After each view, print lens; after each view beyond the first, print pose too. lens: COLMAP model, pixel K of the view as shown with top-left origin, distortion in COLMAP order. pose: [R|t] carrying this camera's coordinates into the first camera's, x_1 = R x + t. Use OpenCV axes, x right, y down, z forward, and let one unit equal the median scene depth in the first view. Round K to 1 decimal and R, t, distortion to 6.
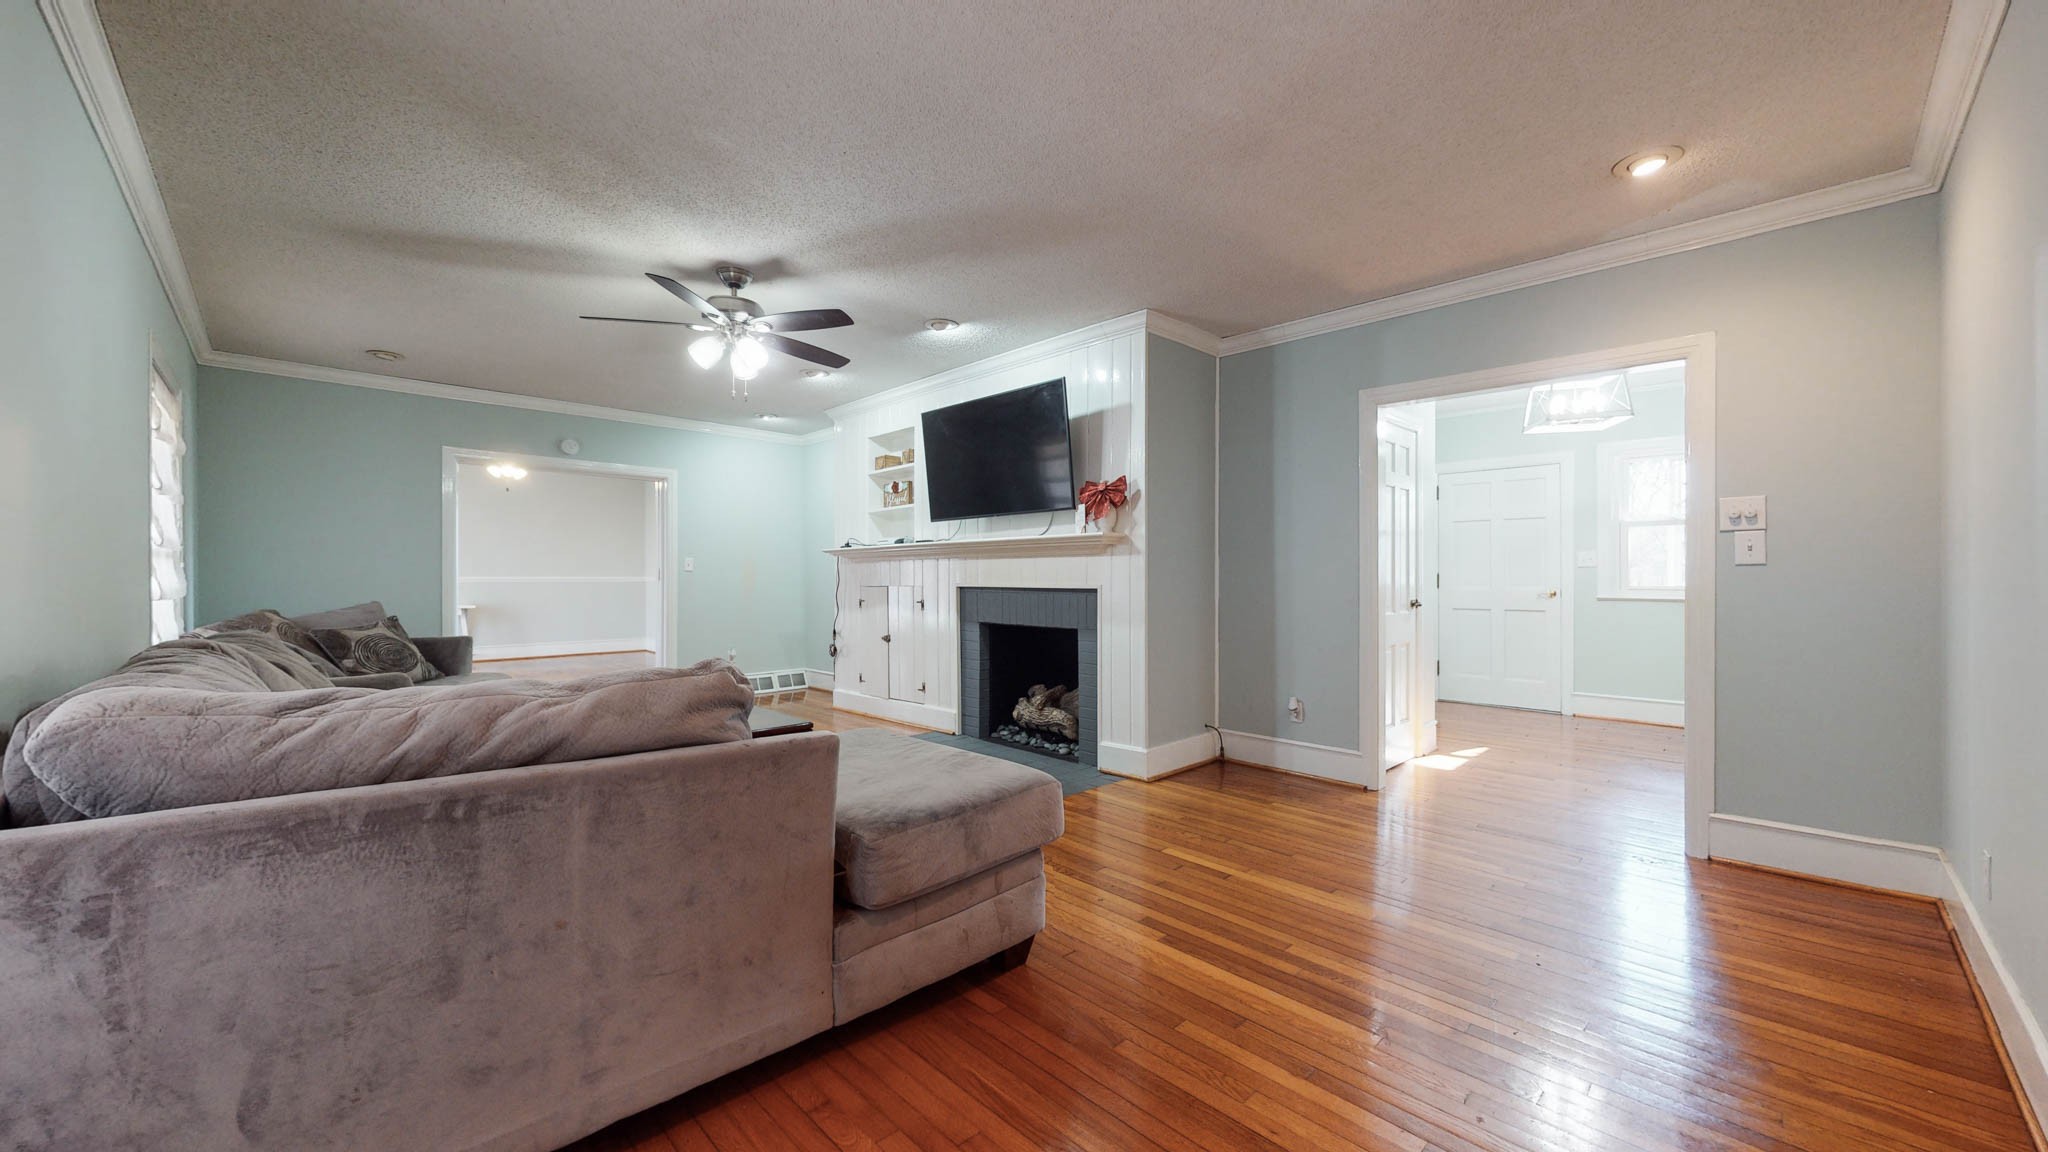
lens RADIAL K [[749.0, 0, 1022.0], [0, 749.0, 582.0], [0, 0, 1]] dist [-0.005004, 0.001069]
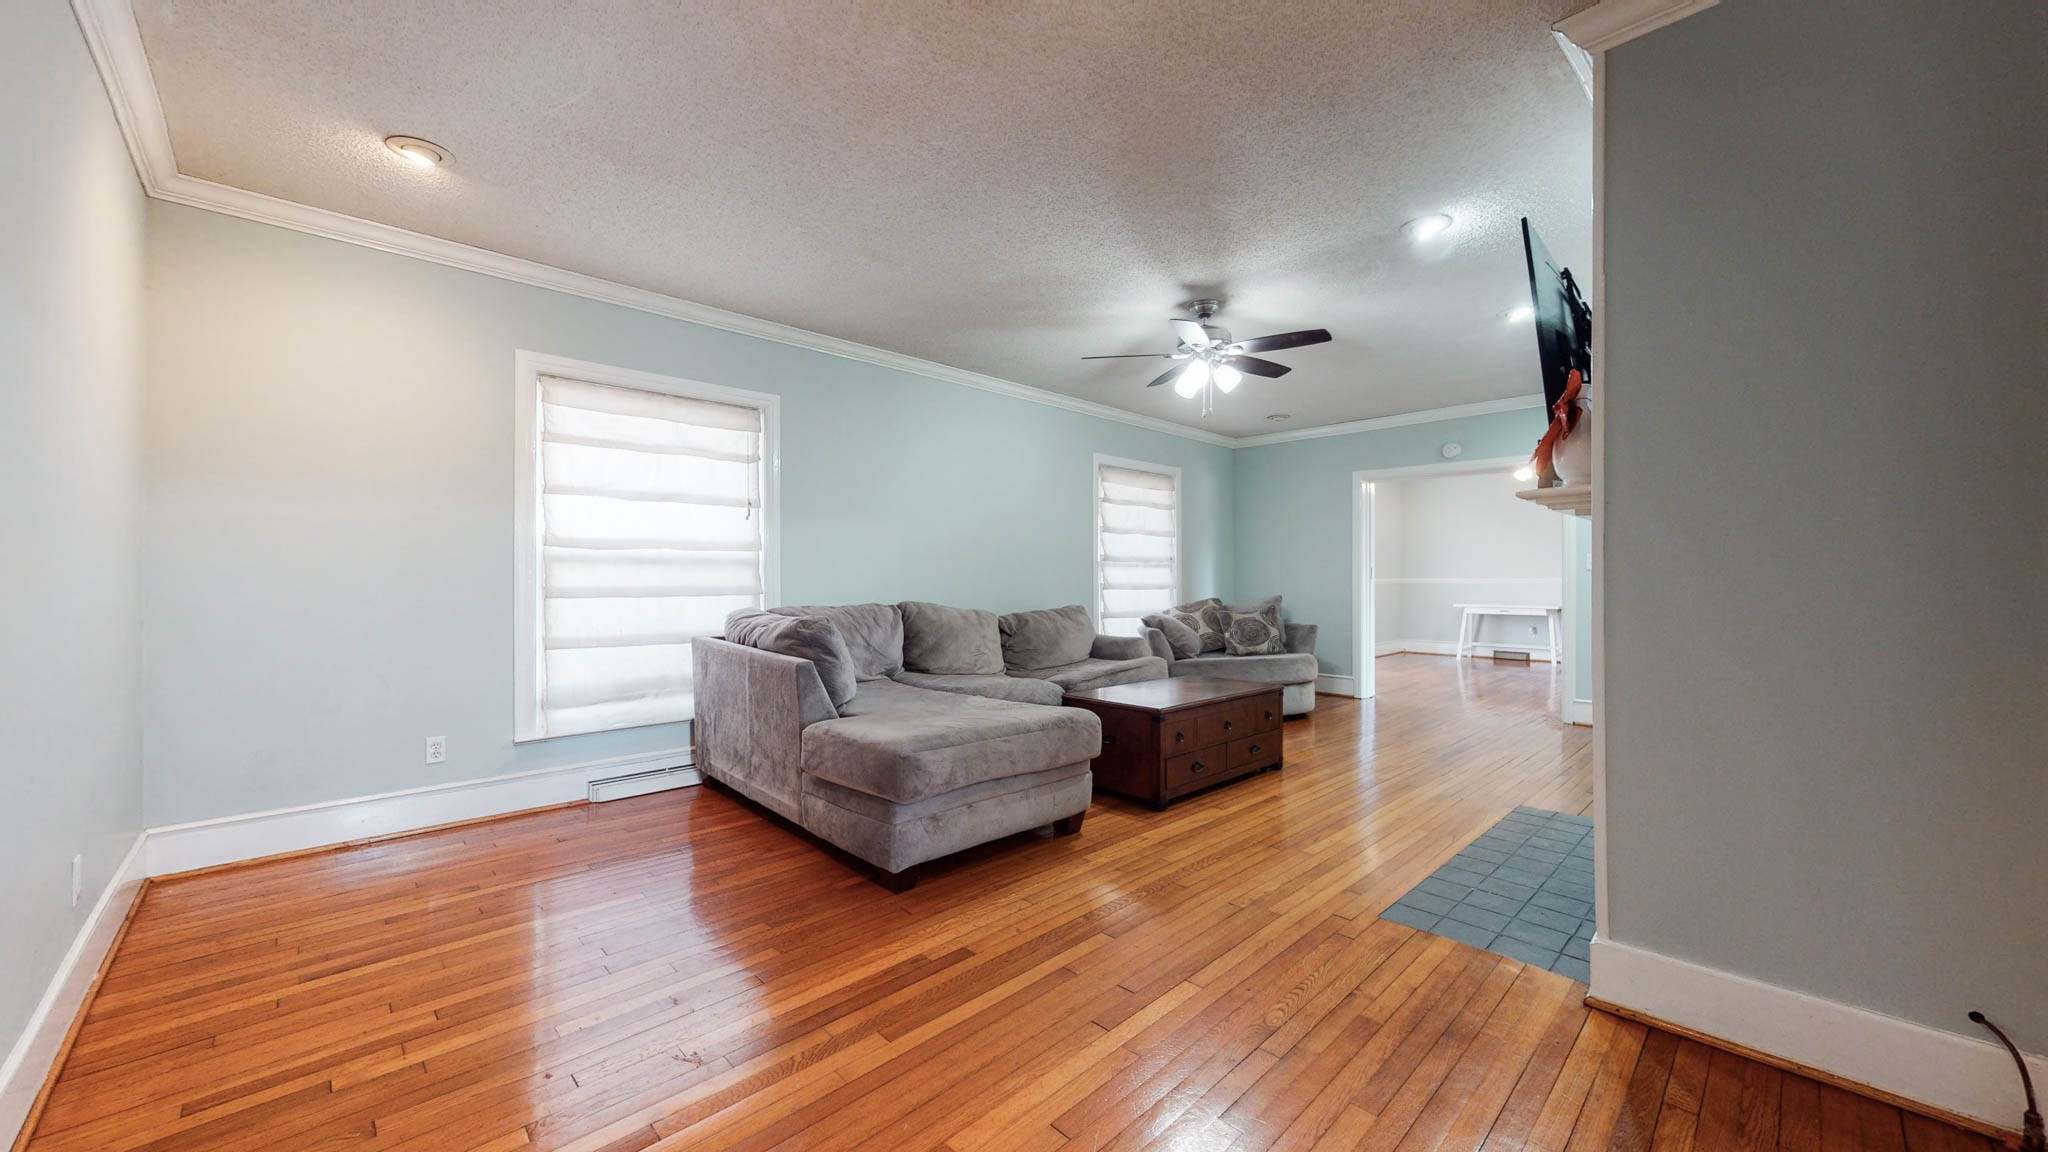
lens RADIAL K [[749.0, 0, 1025.7], [0, 749.0, 580.3], [0, 0, 1]] dist [-0.005004, 0.001069]
pose [[-0.010662, -0.002800, -0.999939, 0.434292], [-0.003648, 0.999990, -0.002761, 0.002272], [0.999937, 0.003618, -0.010672, 0.437122]]
